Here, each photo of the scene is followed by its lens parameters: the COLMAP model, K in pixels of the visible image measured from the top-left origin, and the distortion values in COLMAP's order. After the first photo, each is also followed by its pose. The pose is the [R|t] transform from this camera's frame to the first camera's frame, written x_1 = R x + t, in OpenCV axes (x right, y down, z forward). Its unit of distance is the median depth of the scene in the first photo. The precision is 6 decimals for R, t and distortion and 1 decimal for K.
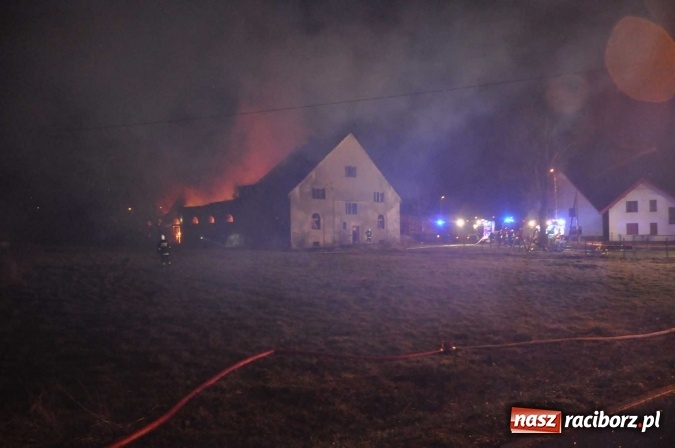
lens RADIAL K [[470.0, 0, 336.9], [0, 470.0, 226.0], [0, 0, 1]] dist [-0.097164, 0.053405]
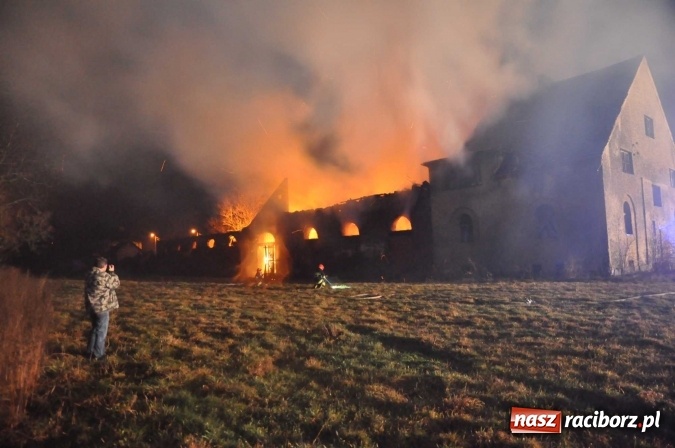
lens RADIAL K [[470.0, 0, 330.9], [0, 470.0, 223.4], [0, 0, 1]] dist [-0.097164, 0.053405]
pose [[0.999403, -0.023872, -0.024988, -0.322825], [0.022220, 0.997676, -0.064408, 0.018189], [0.026467, 0.063814, 0.997611, 0.495095]]
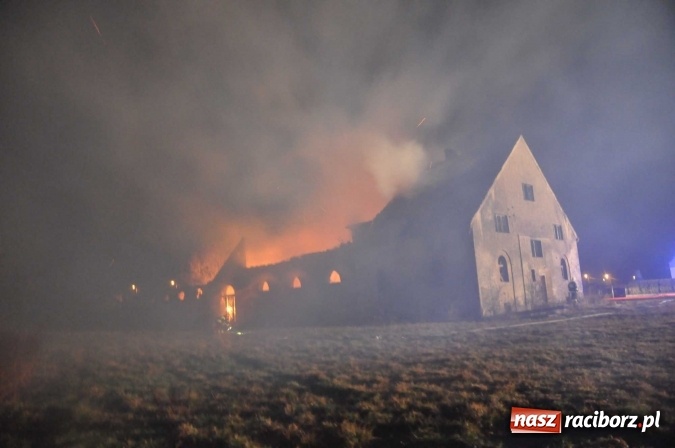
lens RADIAL K [[470.0, 0, 335.2], [0, 470.0, 223.6], [0, 0, 1]] dist [-0.097164, 0.053405]
pose [[0.998704, -0.048280, 0.016086, -0.253728], [0.050239, 0.985745, -0.160568, 0.016967], [-0.008105, 0.161168, 0.986894, 0.381735]]
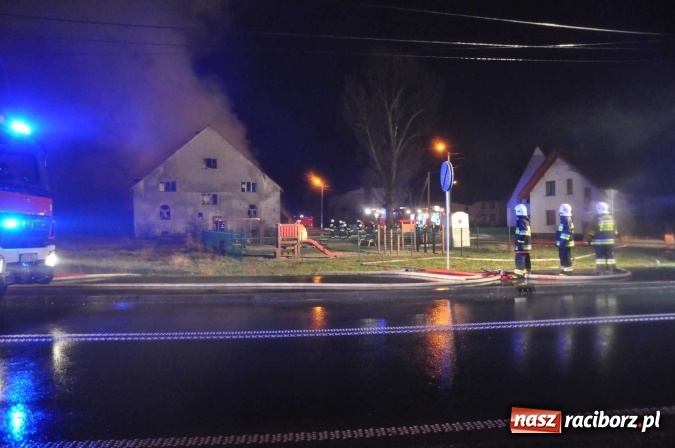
lens RADIAL K [[470.0, 0, 314.7], [0, 470.0, 225.3], [0, 0, 1]] dist [-0.097164, 0.053405]
pose [[0.918926, 0.000150, -0.394429, 0.657060], [0.007586, 0.999808, 0.018055, 0.003501], [0.394357, -0.019583, 0.918749, 0.145661]]
